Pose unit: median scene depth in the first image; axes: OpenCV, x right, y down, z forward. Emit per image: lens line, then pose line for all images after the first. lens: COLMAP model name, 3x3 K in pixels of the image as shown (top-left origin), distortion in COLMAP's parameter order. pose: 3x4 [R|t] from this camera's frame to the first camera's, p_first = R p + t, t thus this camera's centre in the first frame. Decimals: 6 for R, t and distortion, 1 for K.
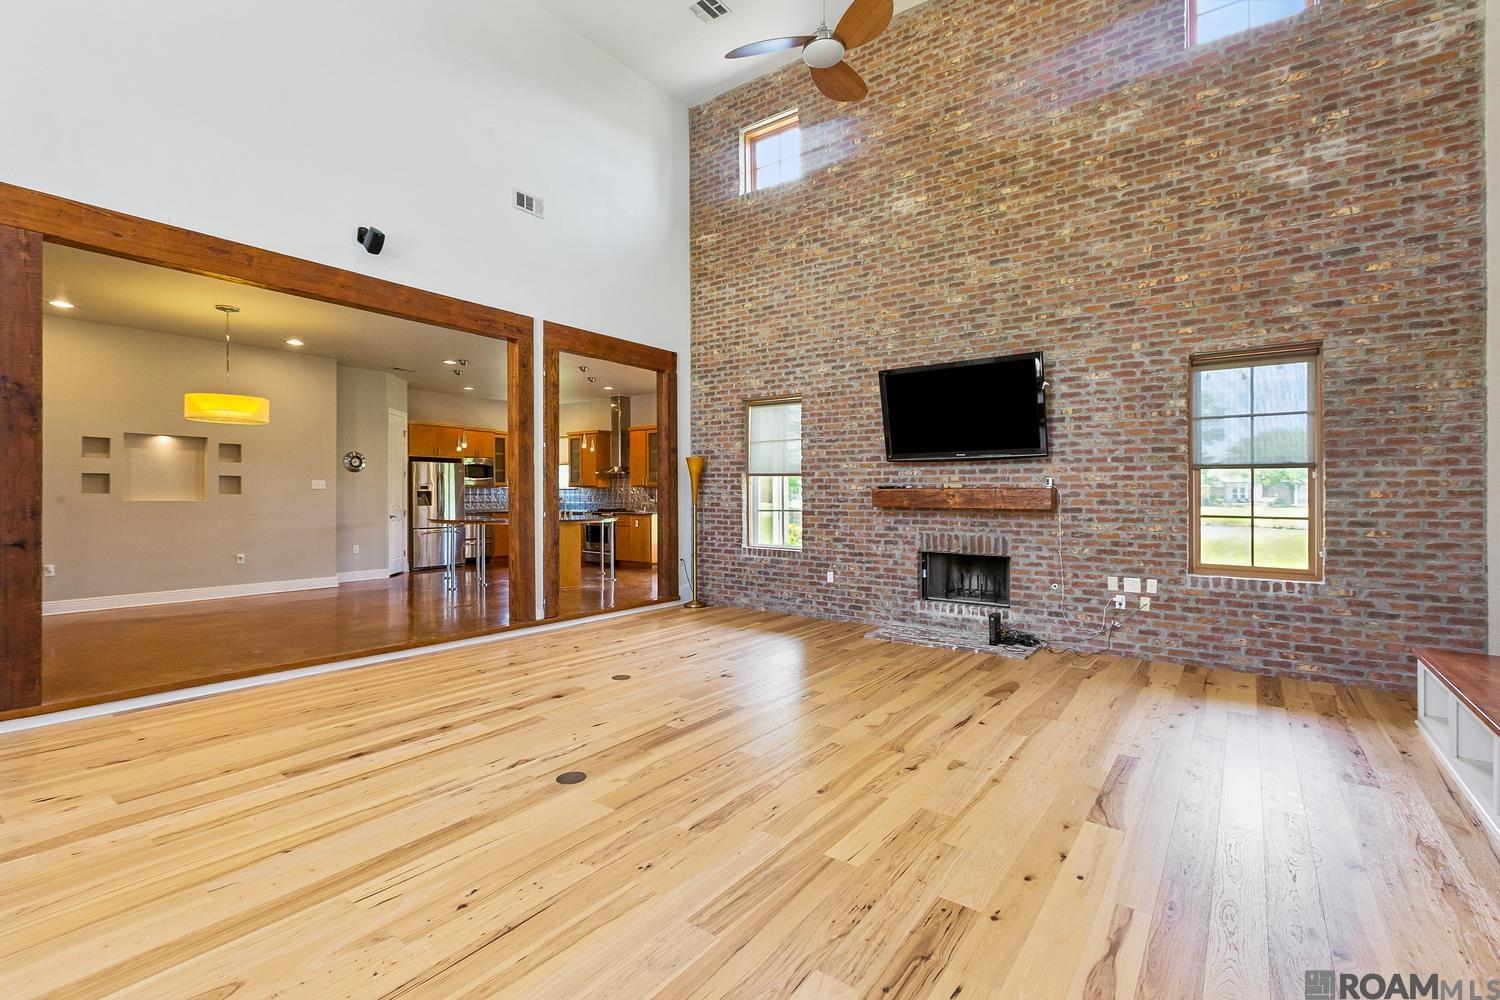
lens RADIAL K [[672.6, 0, 751.2], [0, 672.6, 491.7], [0, 0, 1]] dist [0.001224, -0.000440]
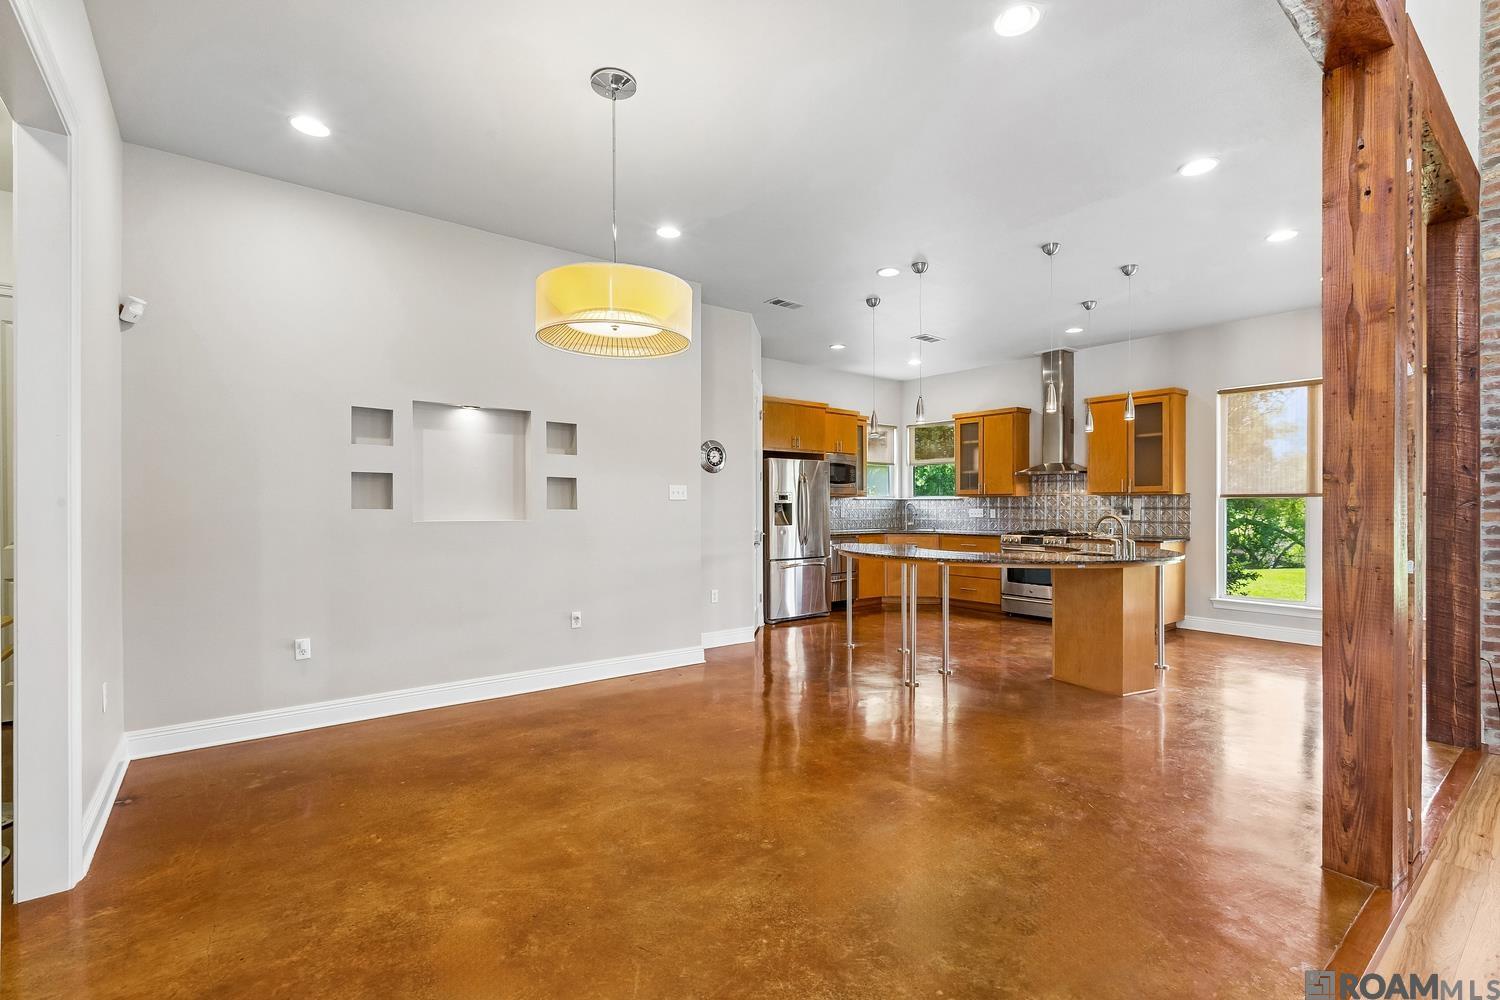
lens RADIAL K [[672.6, 0, 750.4], [0, 672.6, 510.6], [0, 0, 1]] dist [0.001224, -0.000440]
pose [[0.963632, -0.000625, -0.267233, -0.558237], [0.003534, 0.999940, 0.010404, -0.000758], [0.267211, -0.010970, 0.963576, 0.582684]]
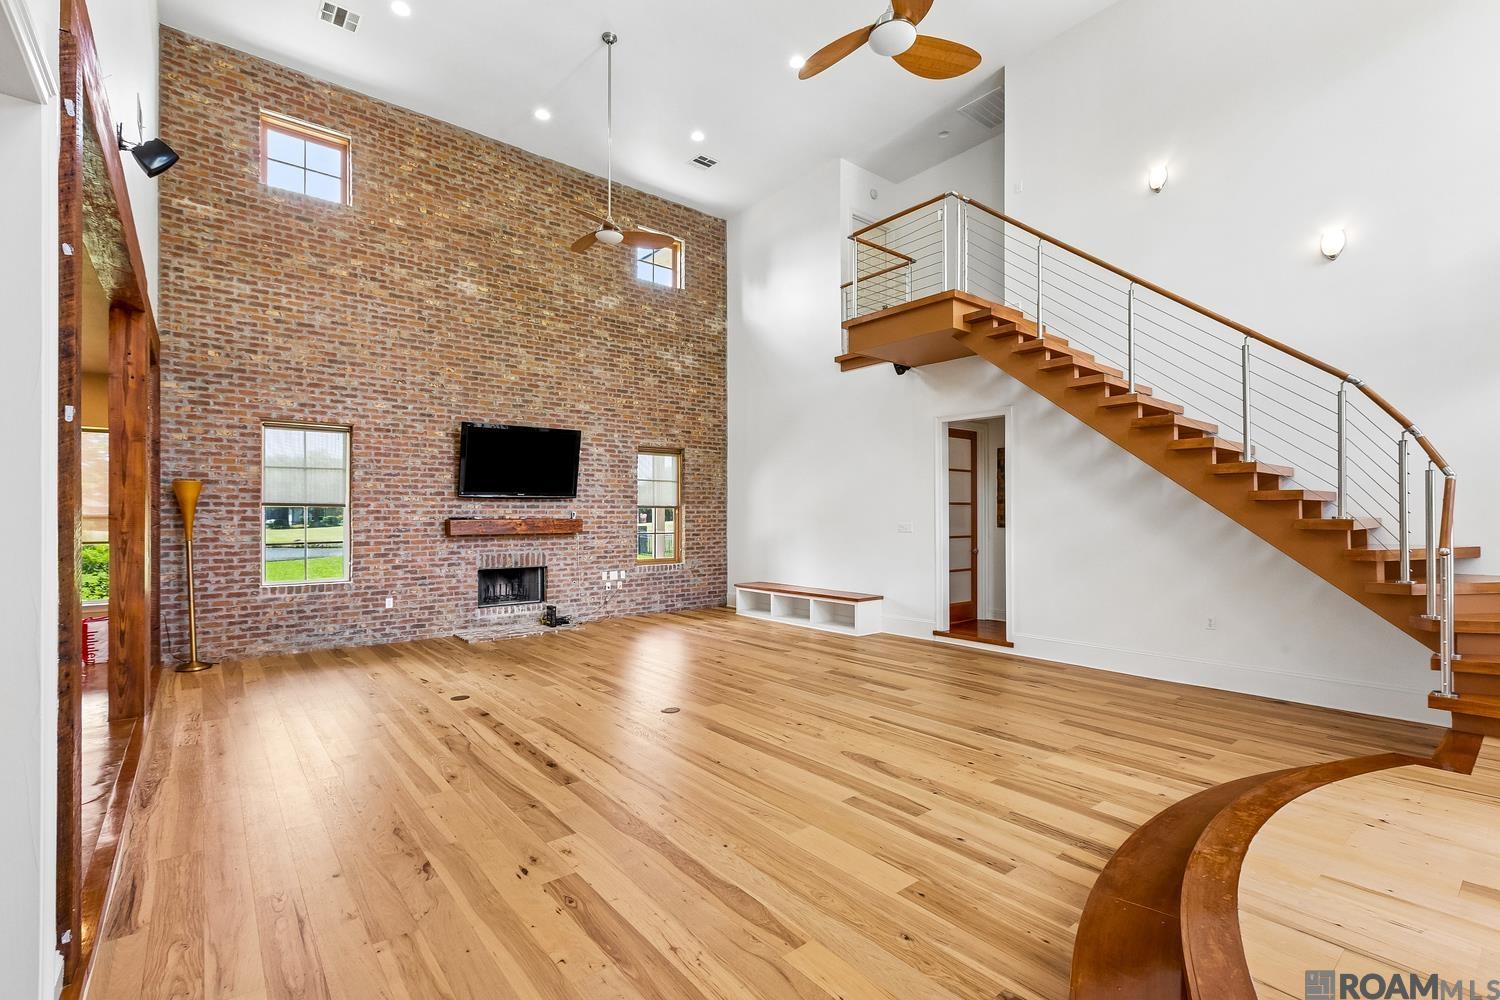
lens RADIAL K [[672.6, 0, 744.9], [0, 672.6, 507.4], [0, 0, 1]] dist [0.001224, -0.000440]
pose [[0.251067, 0.006989, 0.967944, -0.857887], [-0.000399, 0.999975, -0.007117, -0.018353], [-0.967970, 0.001401, 0.251064, 0.213914]]
